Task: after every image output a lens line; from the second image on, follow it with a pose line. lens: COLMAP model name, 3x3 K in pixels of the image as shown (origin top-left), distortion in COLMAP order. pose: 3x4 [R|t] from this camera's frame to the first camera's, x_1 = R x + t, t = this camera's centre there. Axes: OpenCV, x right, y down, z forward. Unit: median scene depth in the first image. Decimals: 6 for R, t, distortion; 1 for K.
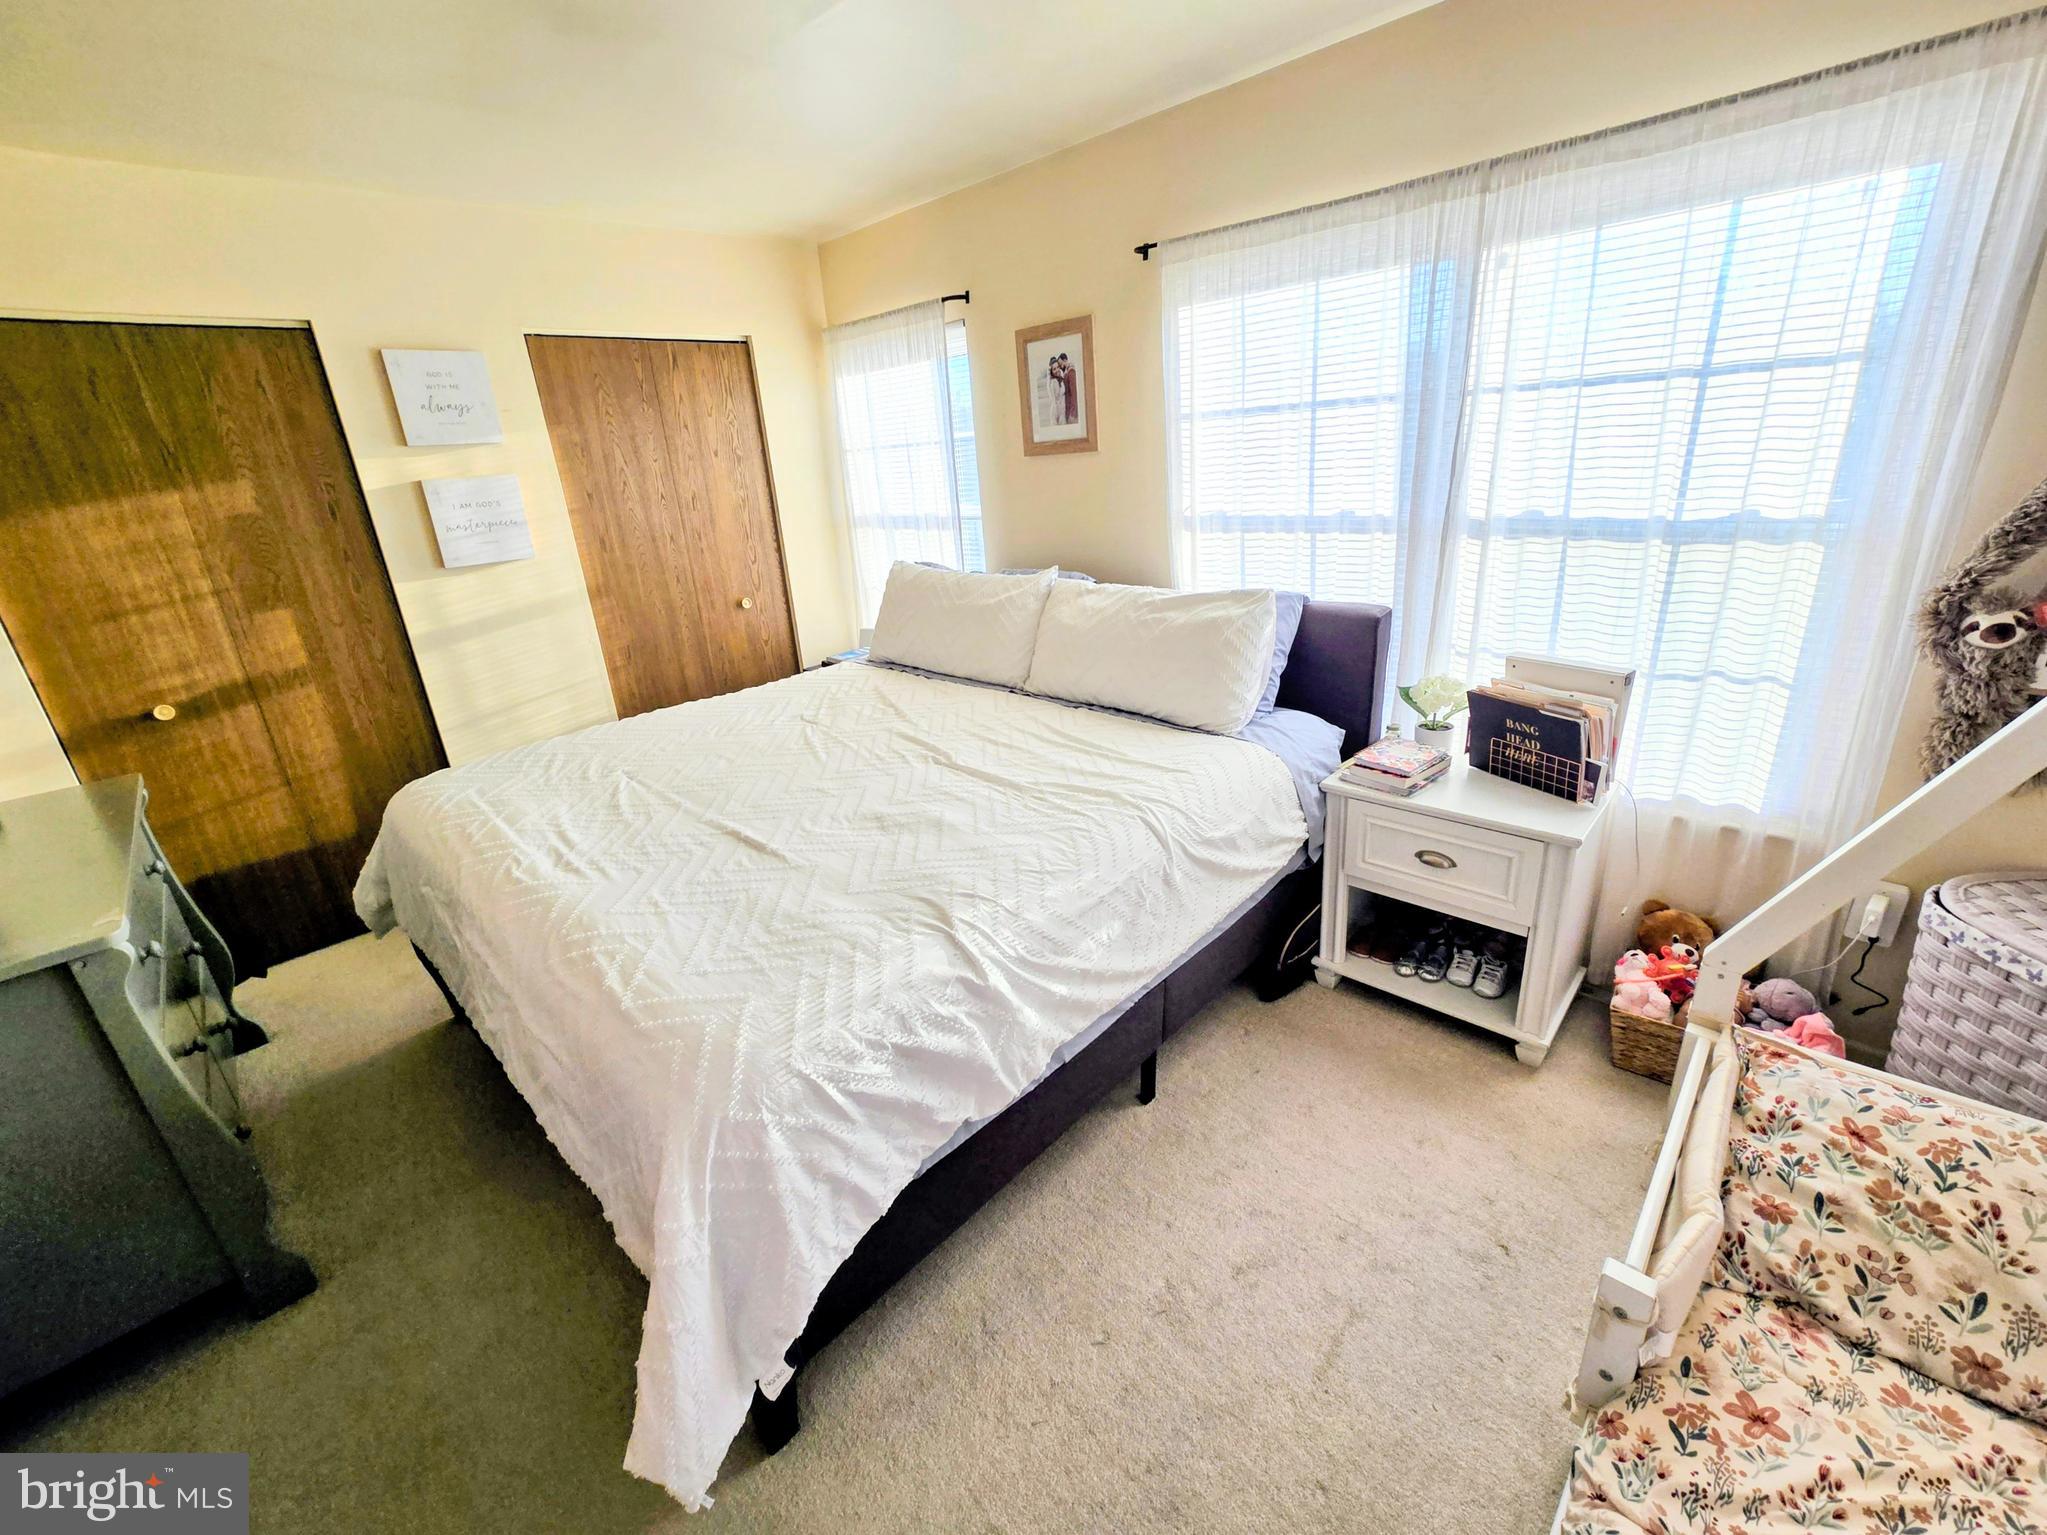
lens RADIAL K [[860.5, 0, 1020.1], [0, 860.5, 759.1], [0, 0, 1]] dist [0.000045, 0.000044]
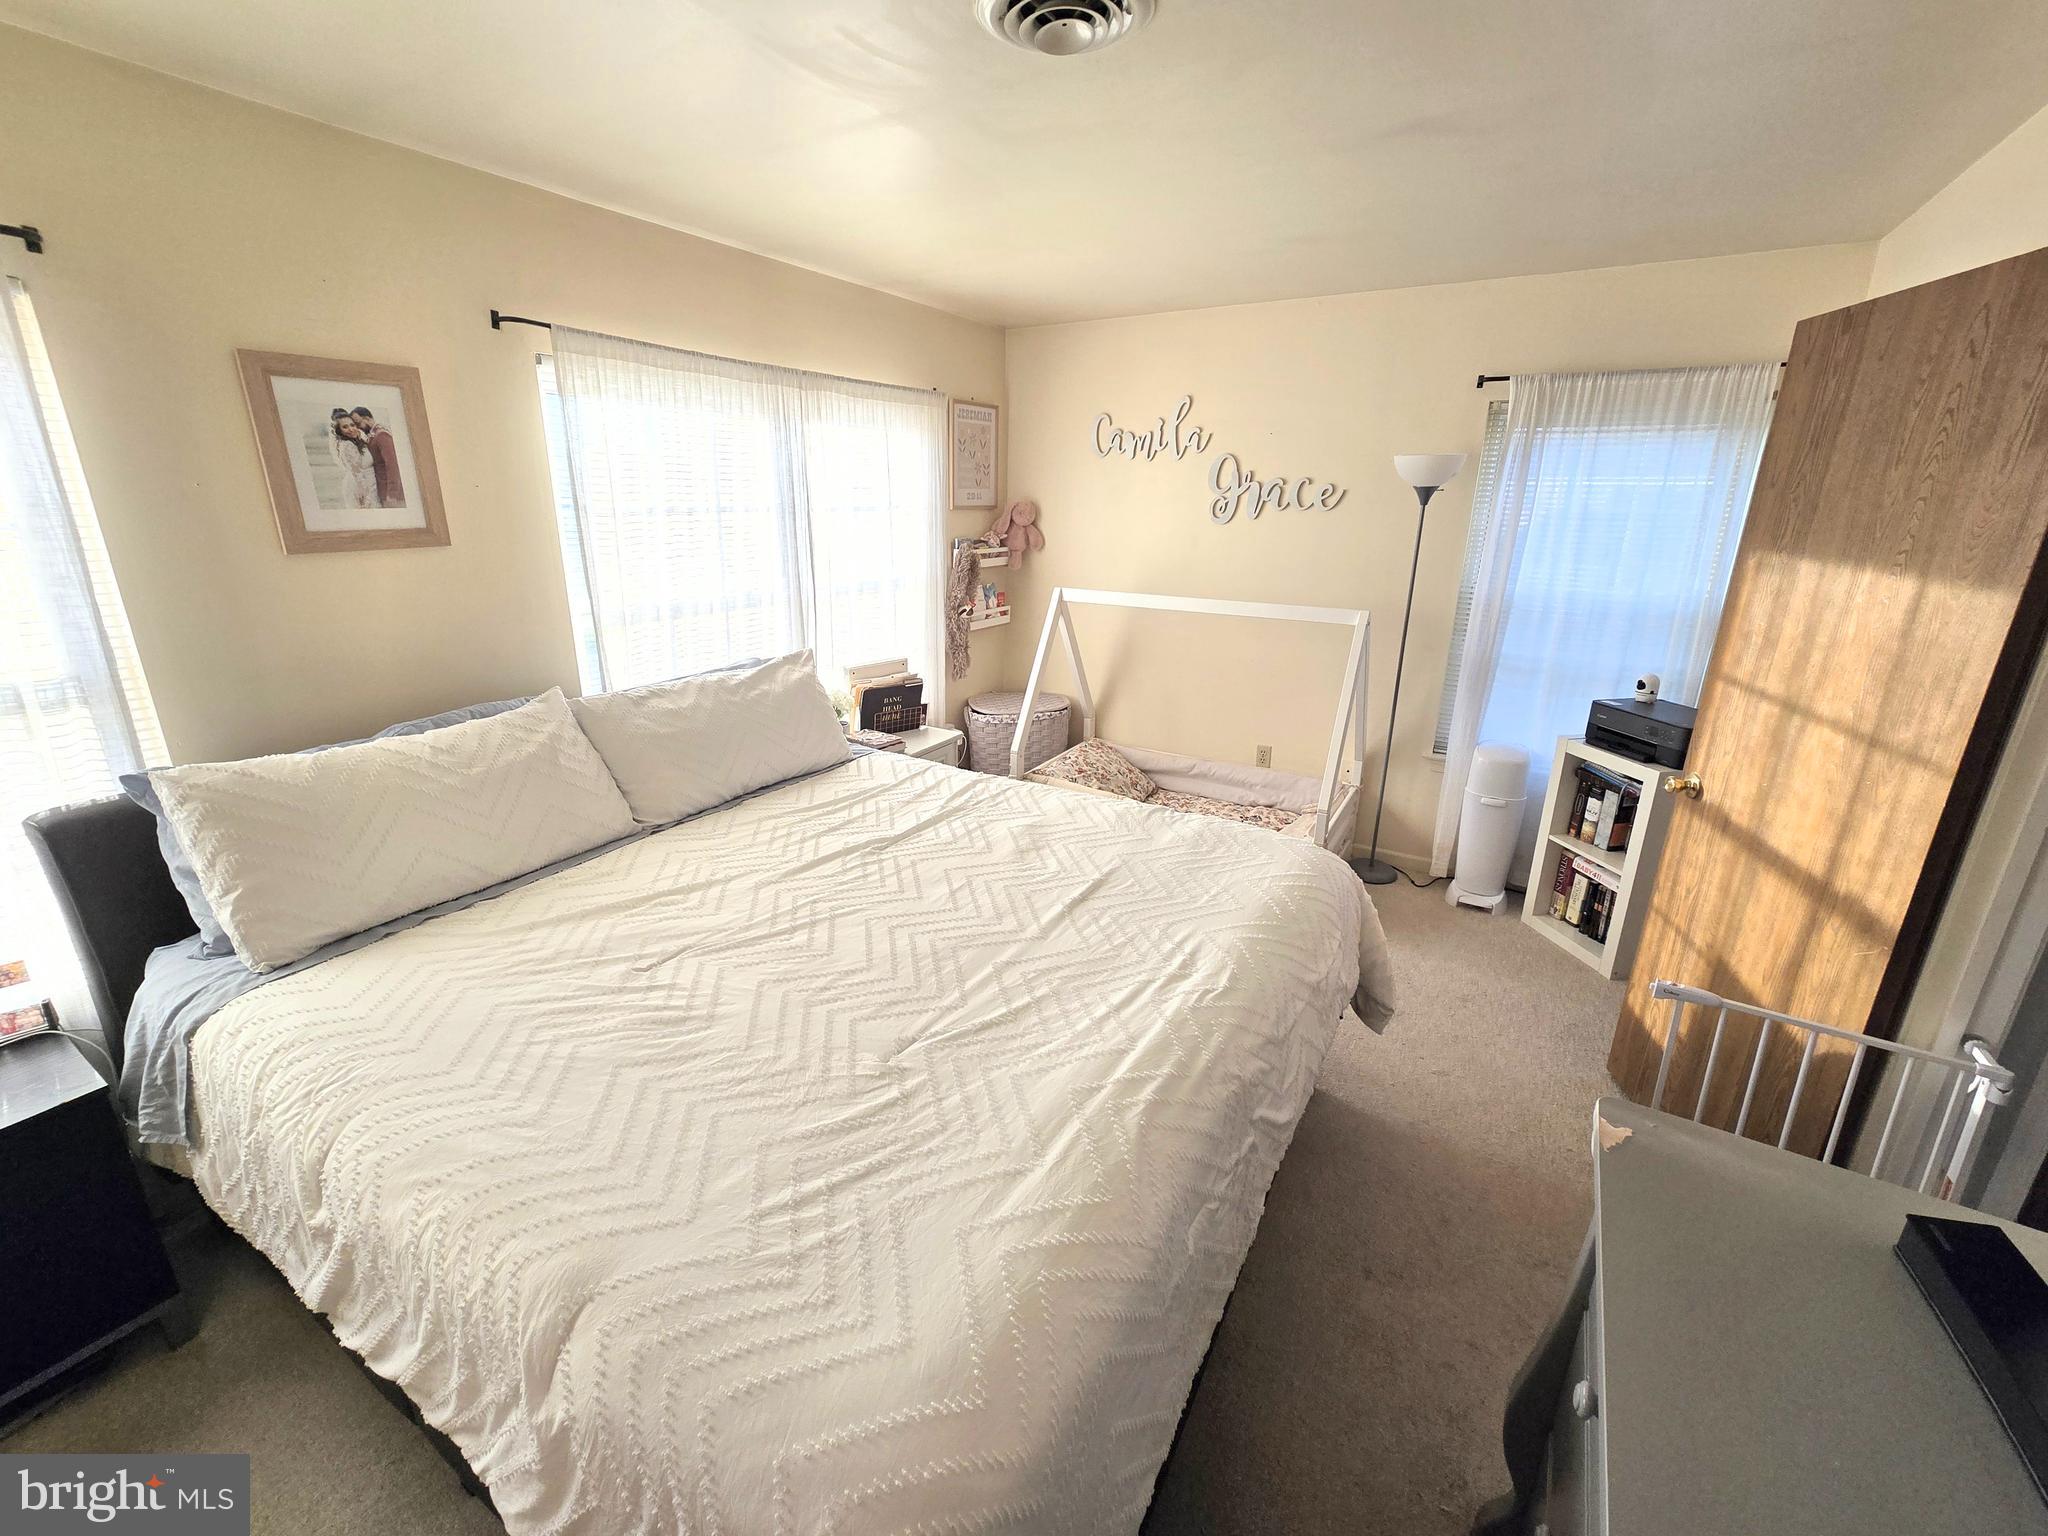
lens RADIAL K [[860.9, 0, 1020.6], [0, 860.9, 759.6], [0, 0, 1]] dist [0.000045, 0.000044]
pose [[-0.247926, -0.221326, 0.943158, -0.886454], [0.337735, 0.892731, 0.298272, -0.277966], [-0.908002, 0.392487, -0.146581, 0.822476]]
